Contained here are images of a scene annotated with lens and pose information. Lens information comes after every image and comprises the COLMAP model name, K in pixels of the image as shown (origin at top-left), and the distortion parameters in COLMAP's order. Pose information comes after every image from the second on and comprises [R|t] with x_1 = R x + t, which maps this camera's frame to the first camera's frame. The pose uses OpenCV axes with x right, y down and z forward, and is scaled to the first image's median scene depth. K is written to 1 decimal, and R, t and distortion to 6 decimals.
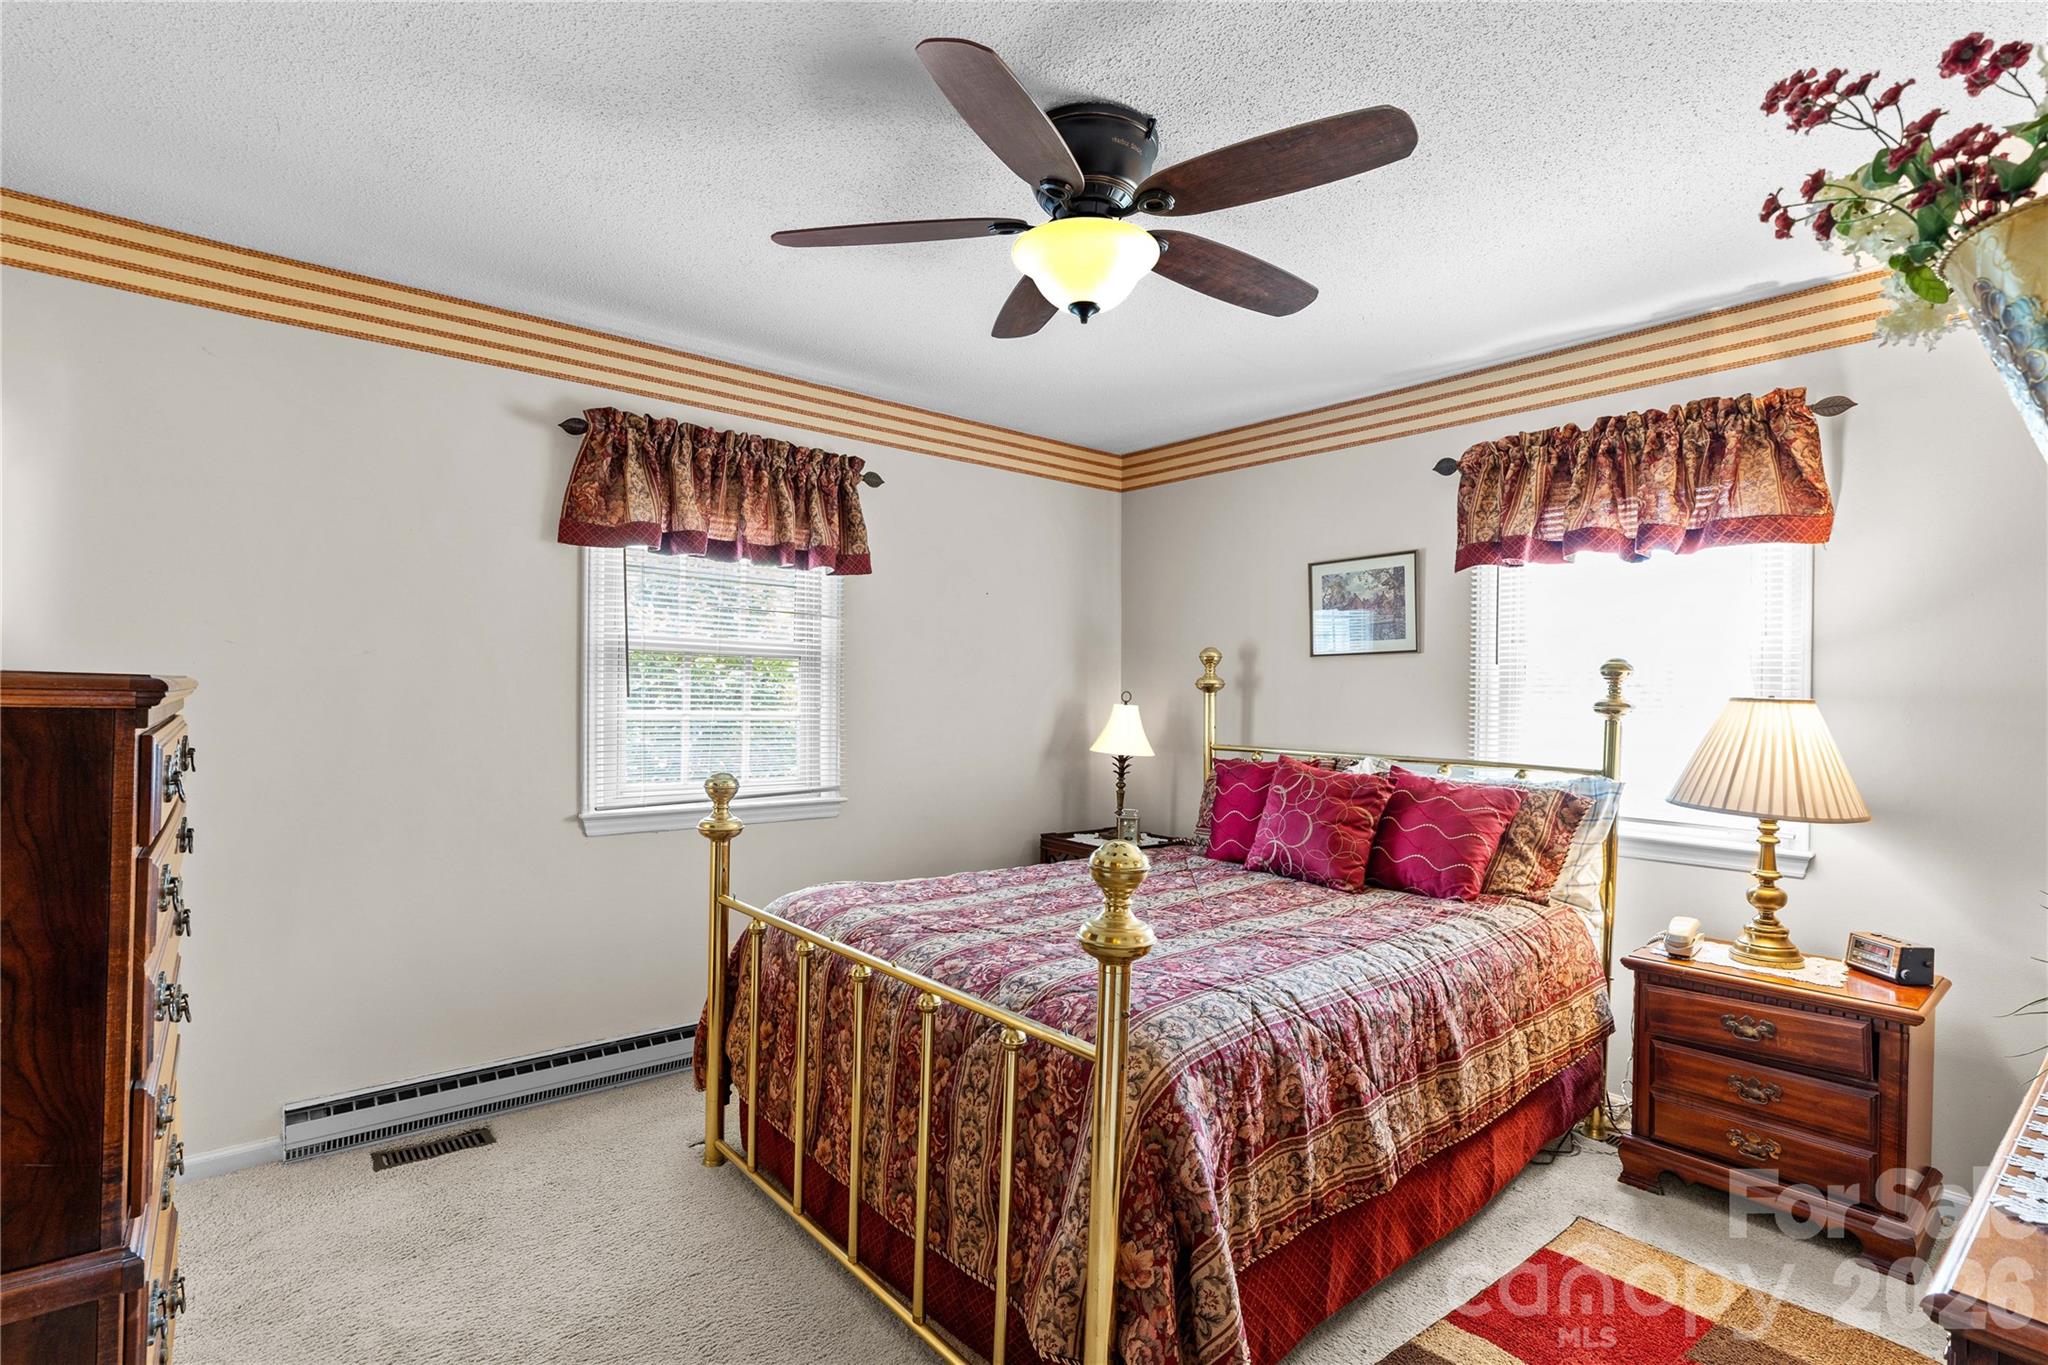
lens RADIAL K [[950.8, 0, 1021.6], [0, 950.8, 691.2], [0, 0, 1]] dist [-0.017126, 0.006912]
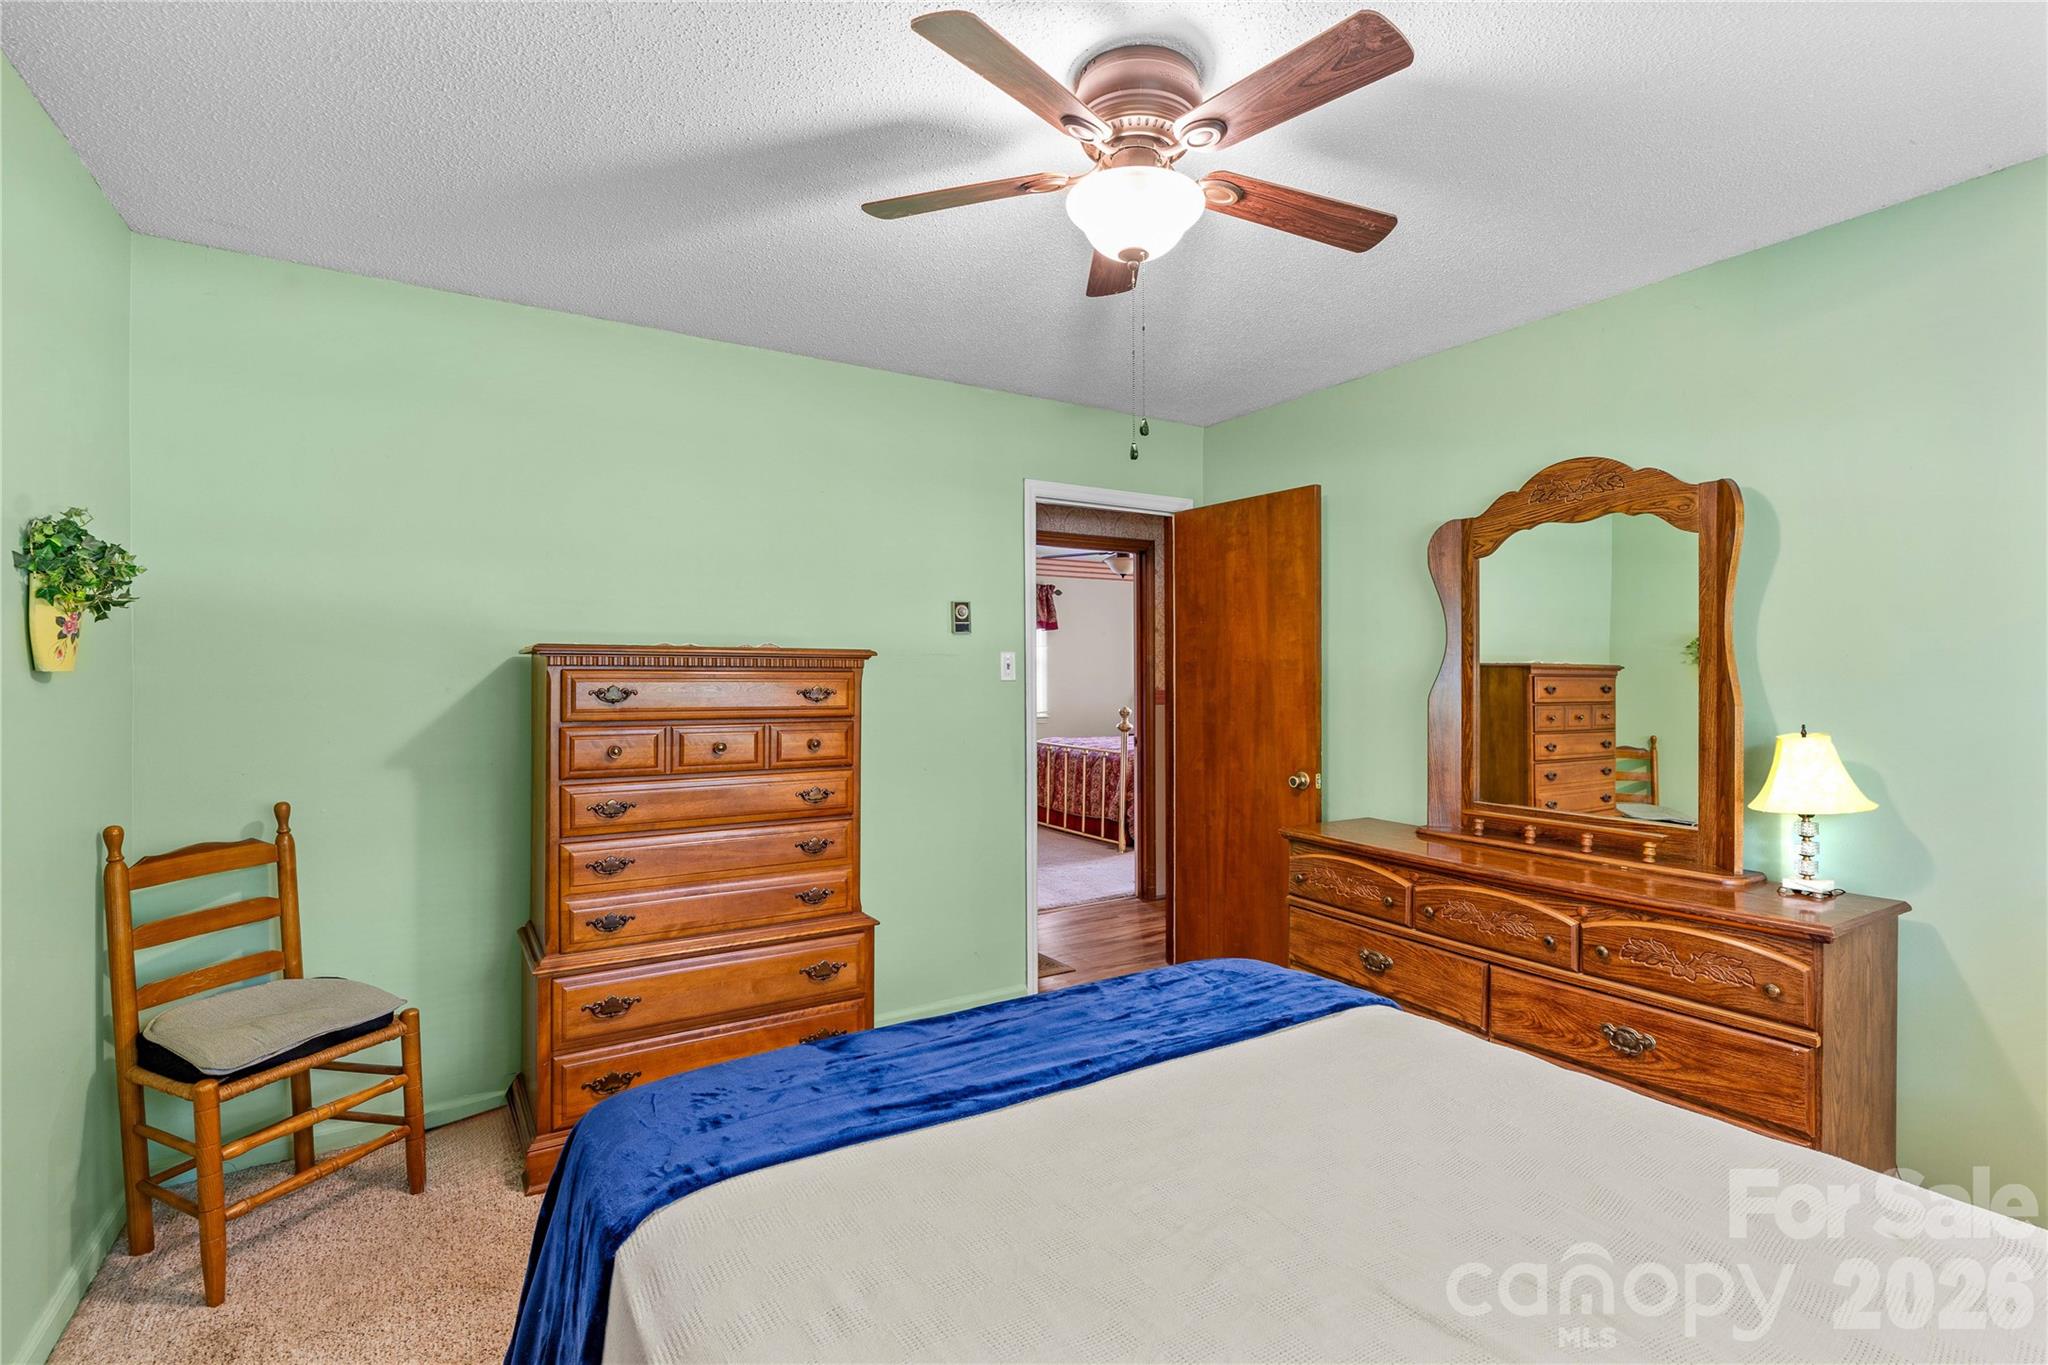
lens RADIAL K [[950.8, 0, 1025.2], [0, 950.8, 677.5], [0, 0, 1]] dist [-0.017126, 0.006912]
pose [[0.989528, -0.014346, -0.143624, 0.207603], [0.017507, 0.999631, 0.020767, -0.077478], [0.143273, -0.023064, 0.989414, -2.663045]]
